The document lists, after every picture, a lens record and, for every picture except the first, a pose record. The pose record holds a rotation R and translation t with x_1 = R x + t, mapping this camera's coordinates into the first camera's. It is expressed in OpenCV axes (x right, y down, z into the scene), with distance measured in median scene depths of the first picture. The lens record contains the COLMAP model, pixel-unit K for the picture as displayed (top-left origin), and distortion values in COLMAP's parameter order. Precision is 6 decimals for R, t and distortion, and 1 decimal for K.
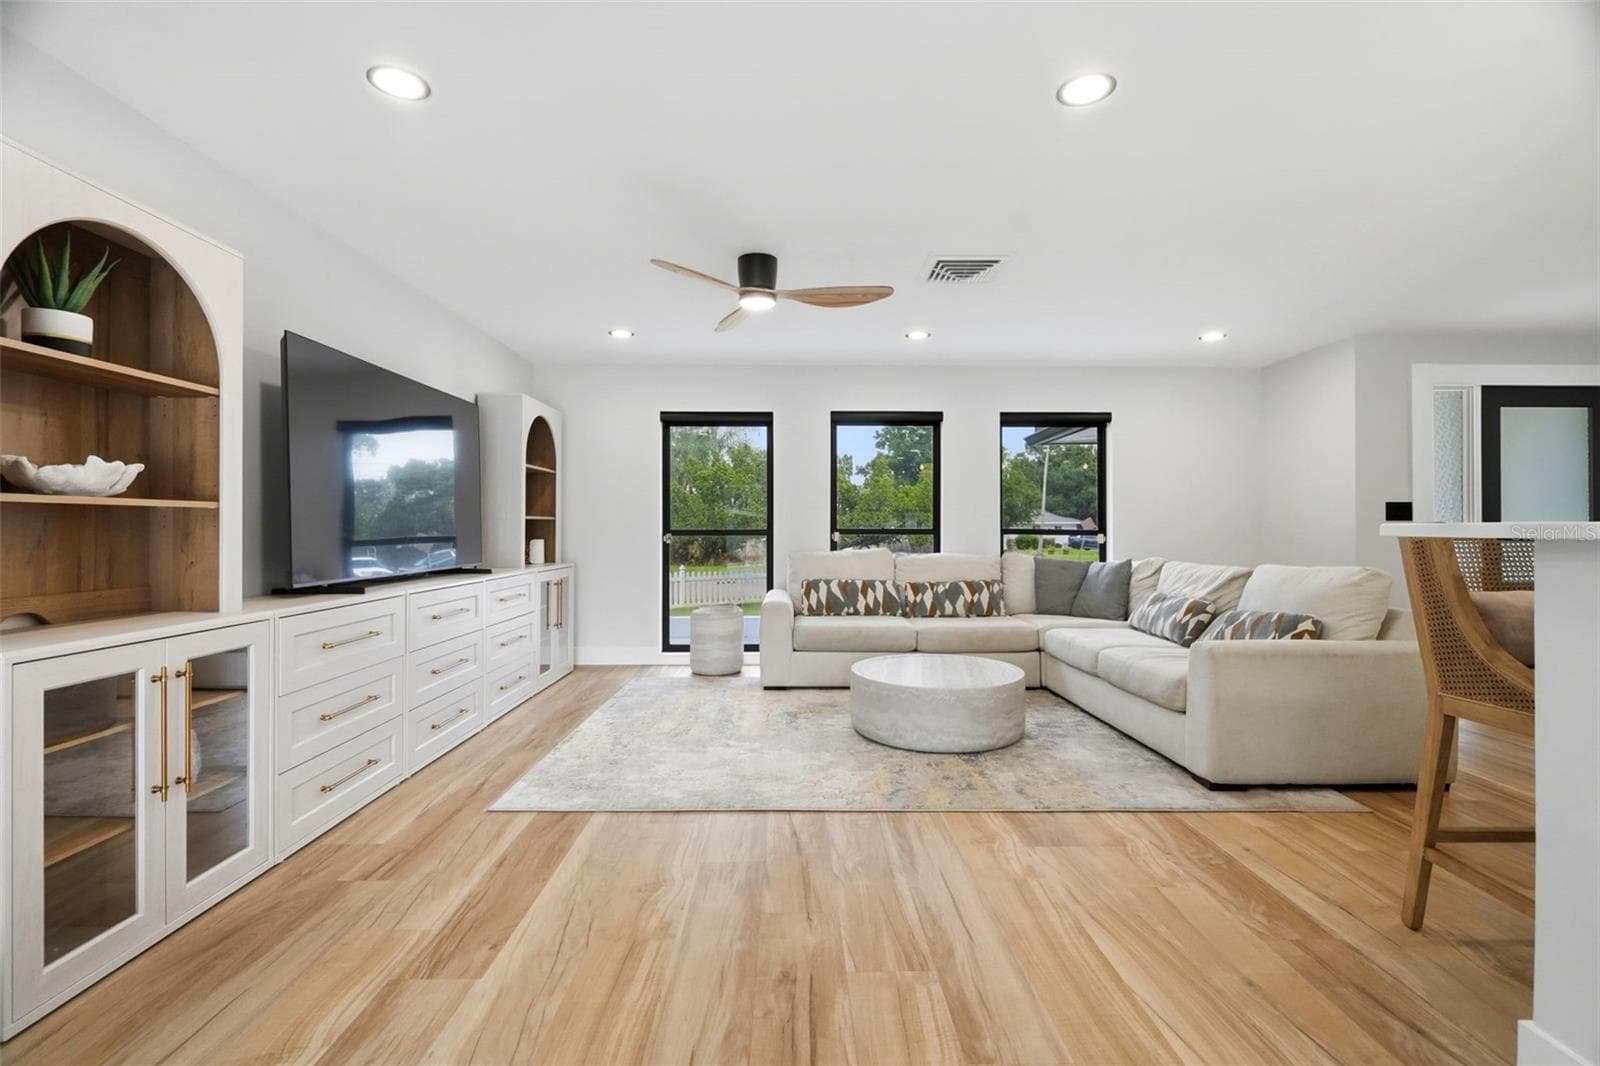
lens RADIAL K [[726.1, 0, 802.0], [0, 726.1, 529.1], [0, 0, 1]] dist [0.002322, -0.000226]
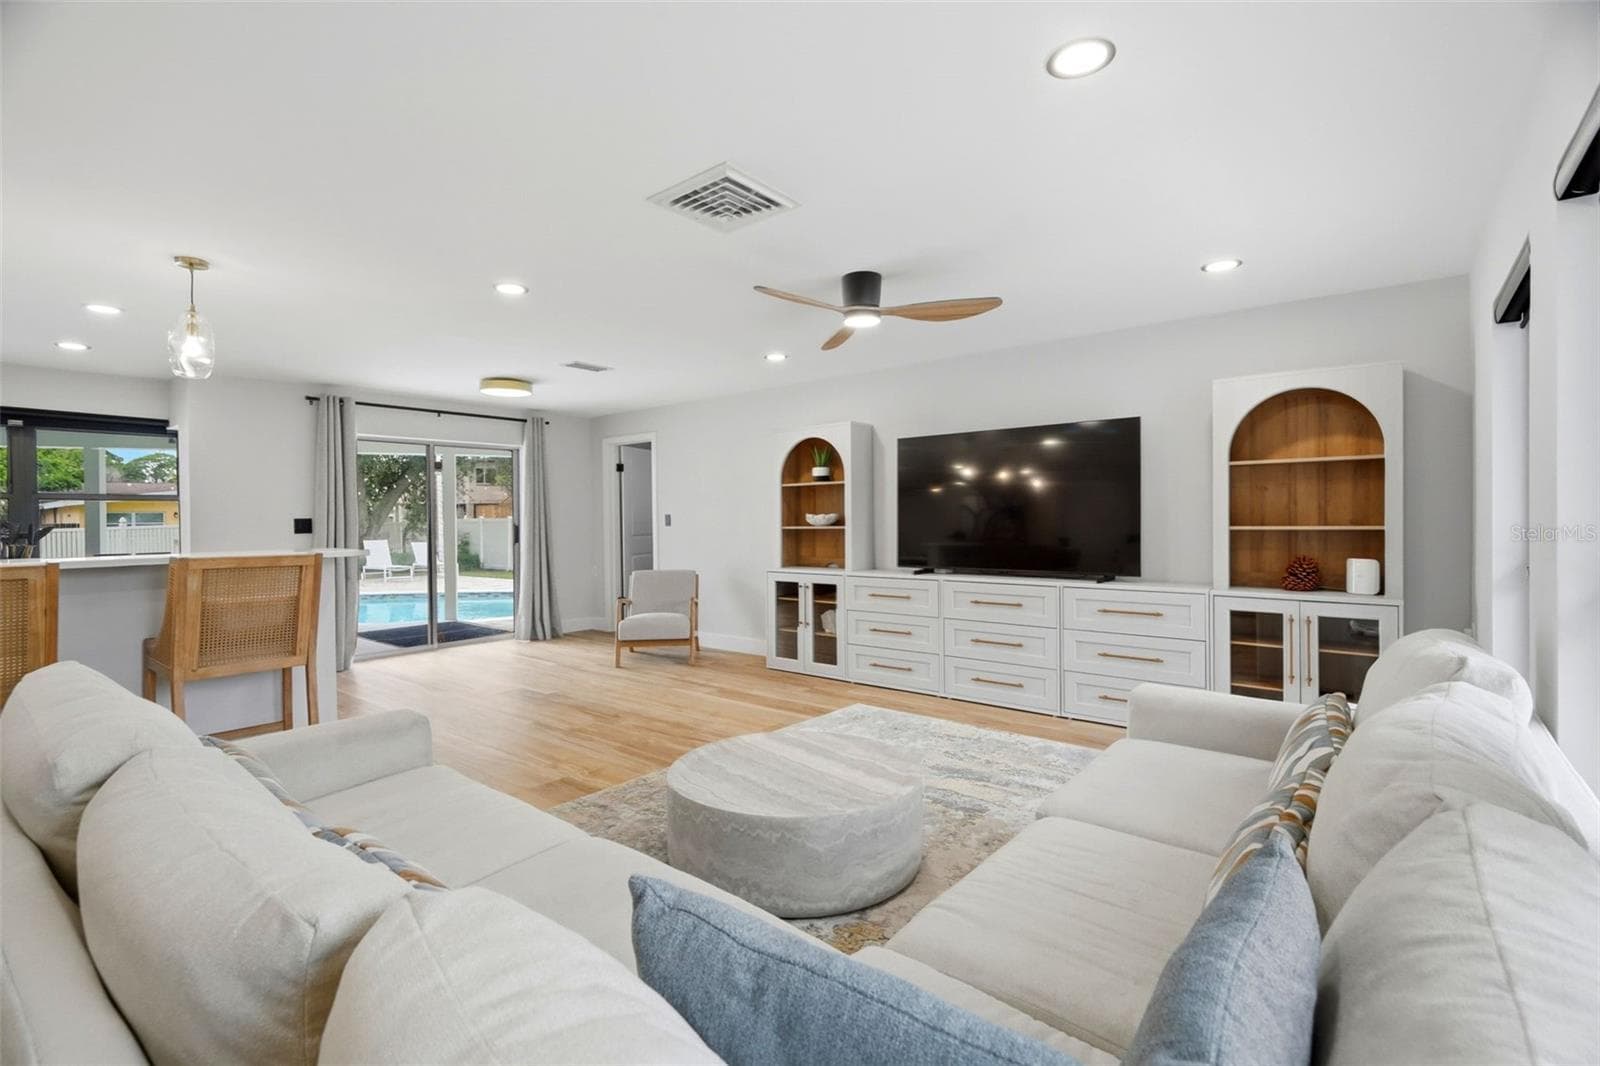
lens RADIAL K [[726.1, 0, 807.2], [0, 726.1, 523.7], [0, 0, 1]] dist [0.002322, -0.000226]
pose [[-0.639051, 0.017974, -0.768954, 1.209542], [0.013283, 0.999836, 0.012331, -0.081030], [0.769049, -0.002334, -0.639185, 2.510607]]
